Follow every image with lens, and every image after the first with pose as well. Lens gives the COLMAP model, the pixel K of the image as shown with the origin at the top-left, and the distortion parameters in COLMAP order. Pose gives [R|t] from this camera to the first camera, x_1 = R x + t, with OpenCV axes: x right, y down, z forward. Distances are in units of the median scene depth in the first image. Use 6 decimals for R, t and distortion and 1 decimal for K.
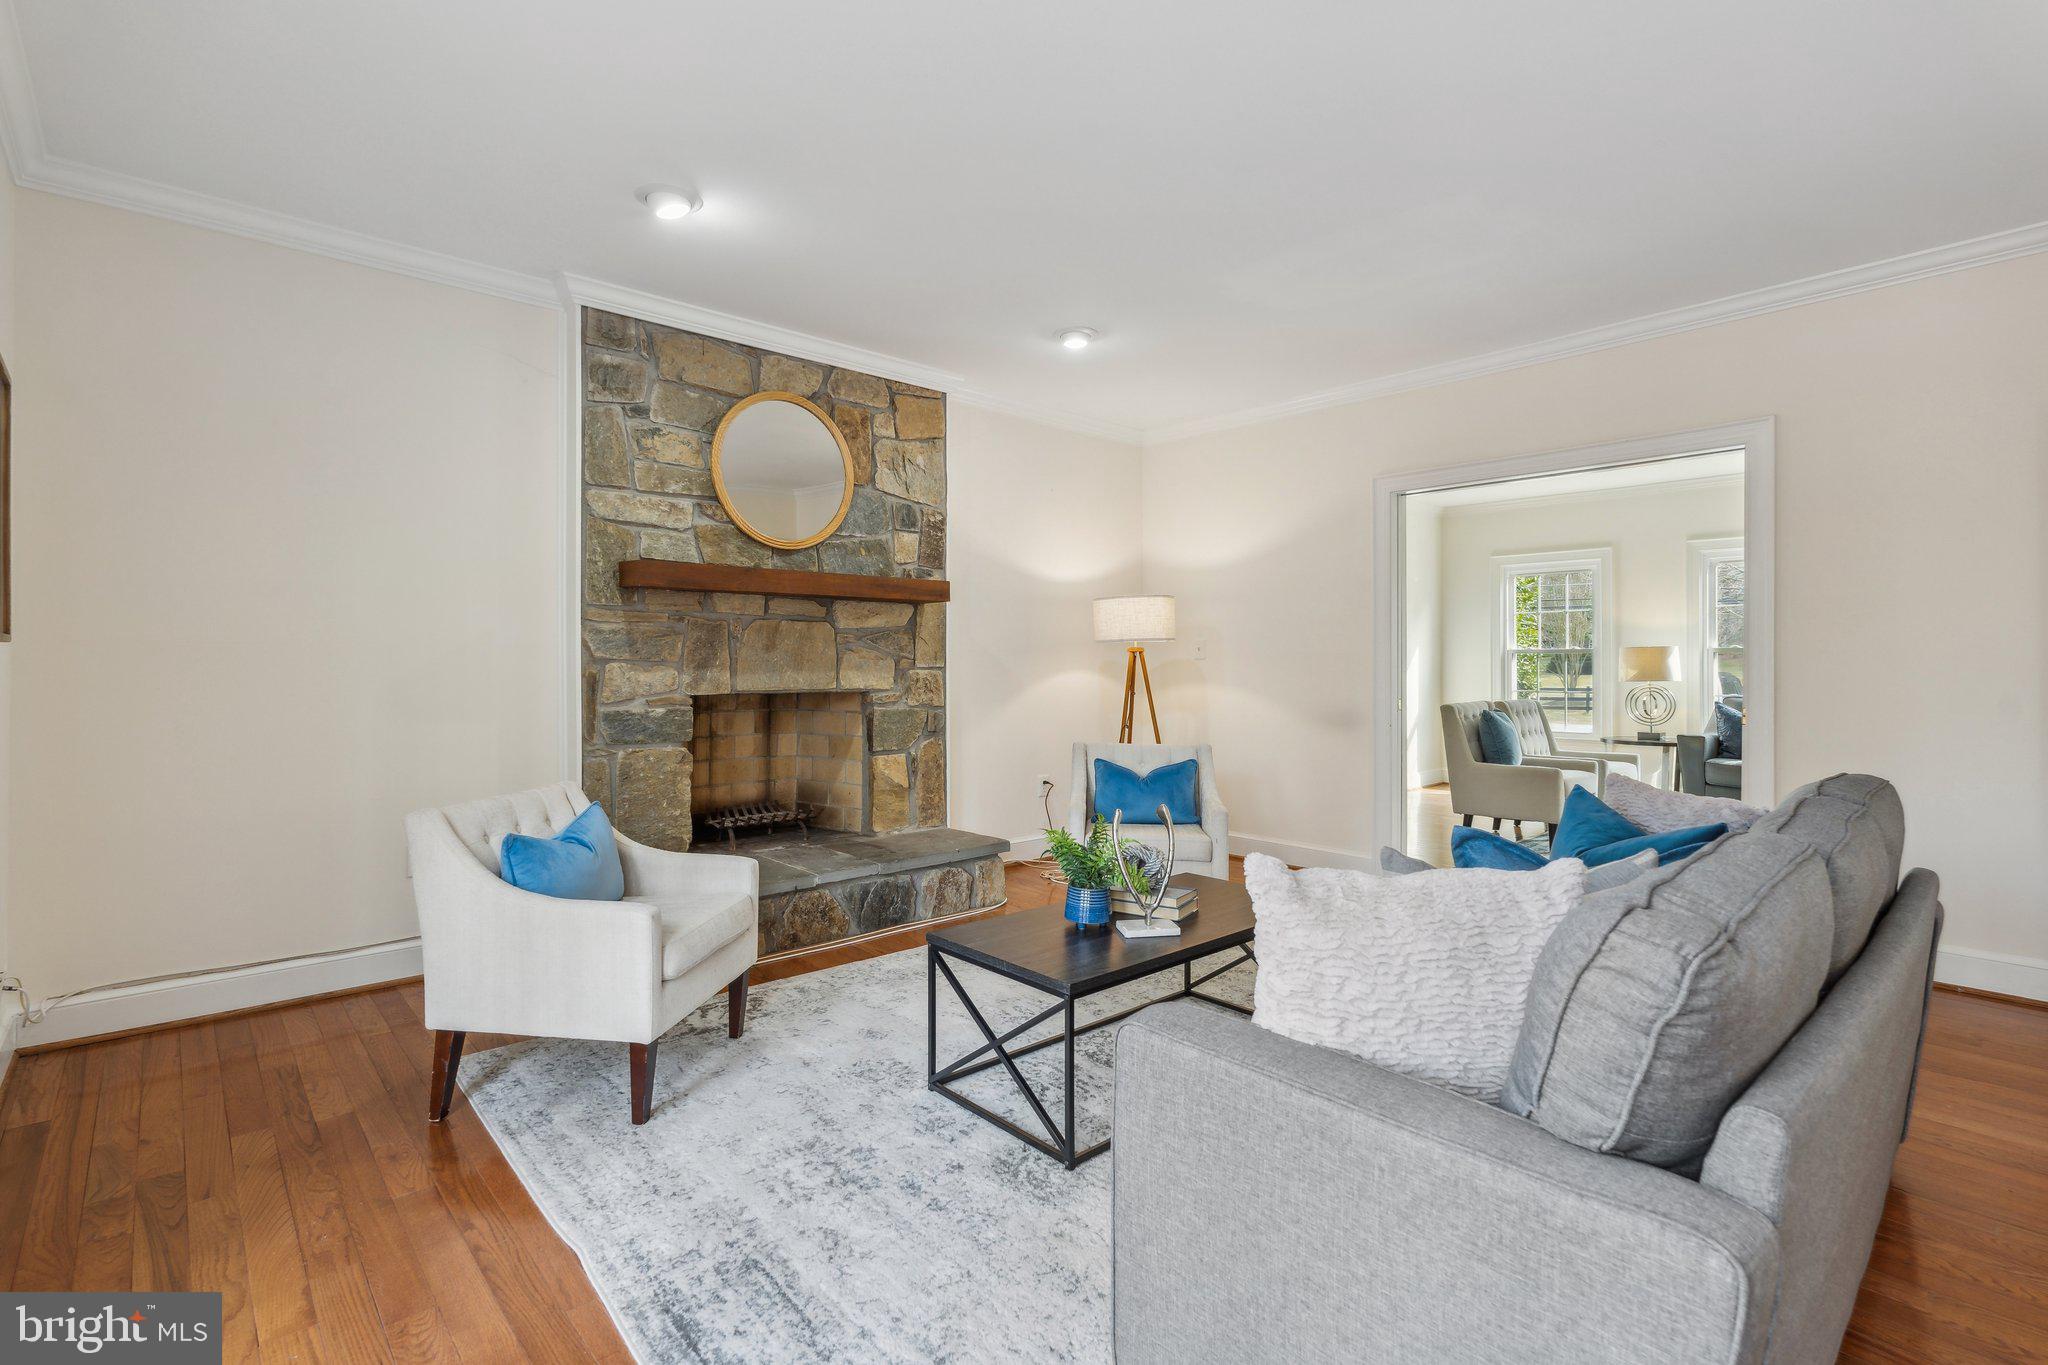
lens RADIAL K [[945.3, 0, 1004.6], [0, 945.3, 656.2], [0, 0, 1]] dist [-0.002631, 0.000068]
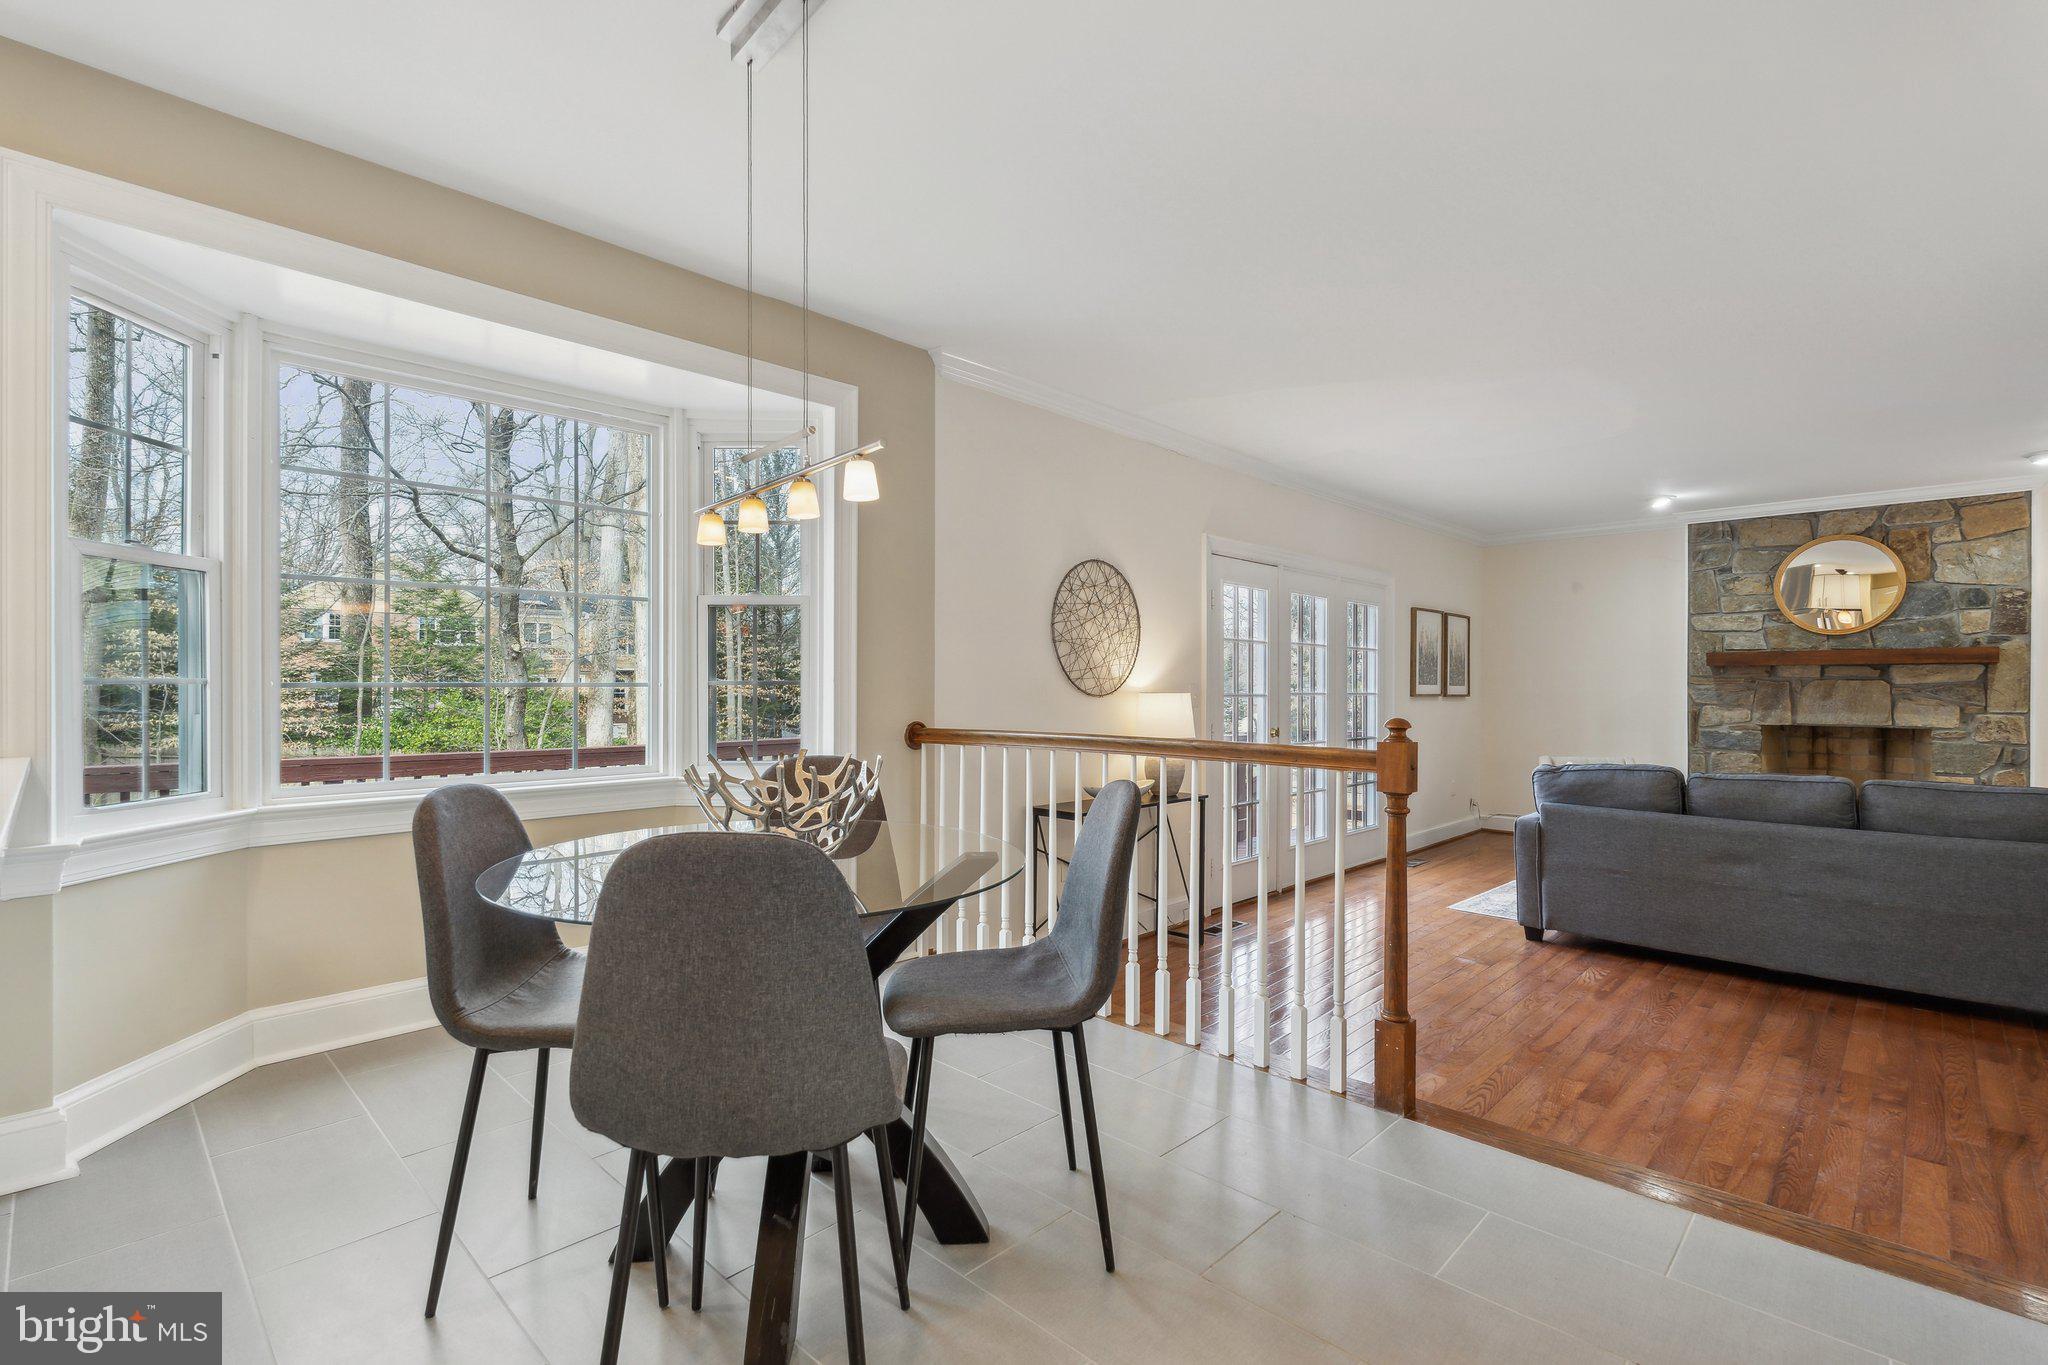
lens RADIAL K [[945.3, 0, 1013.8], [0, 945.3, 689.0], [0, 0, 1]] dist [-0.003296, 0.000052]
pose [[0.066723, 0.001184, -0.997771, 1.272059], [0.004326, 0.999990, 0.001476, -0.032541], [0.997762, -0.004415, 0.066718, -0.481075]]
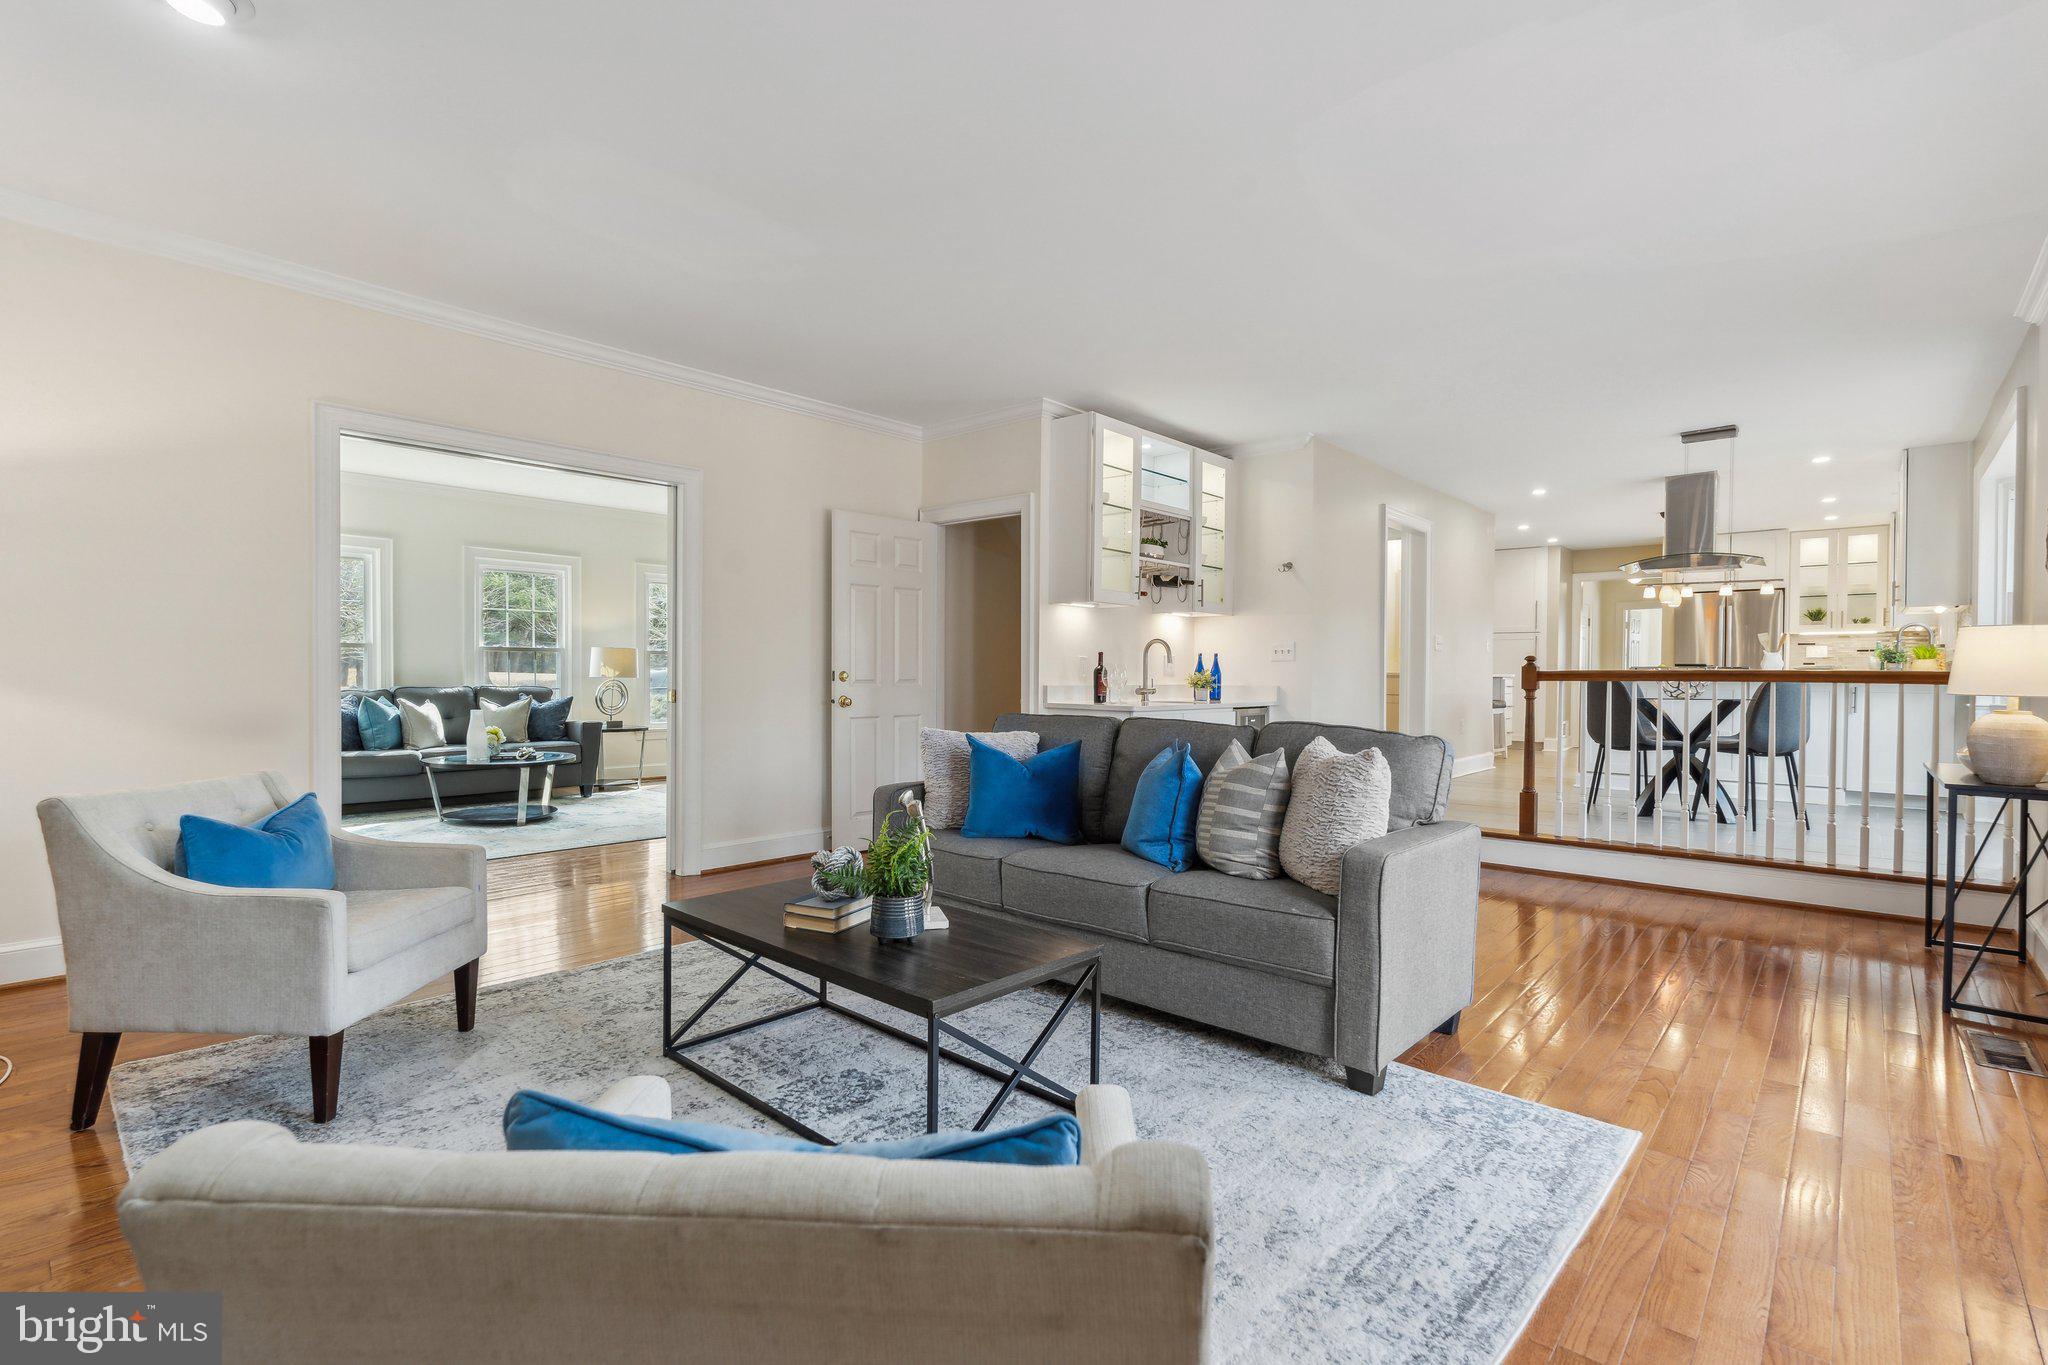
lens RADIAL K [[945.3, 0, 1019.6], [0, 945.3, 678.3], [0, 0, 1]] dist [-0.002631, 0.000068]
pose [[-0.113509, -0.008301, 0.993502, -0.497959], [-0.012978, 0.999892, 0.006872, 0.021027], [-0.993452, -0.012114, -0.113604, 0.623787]]
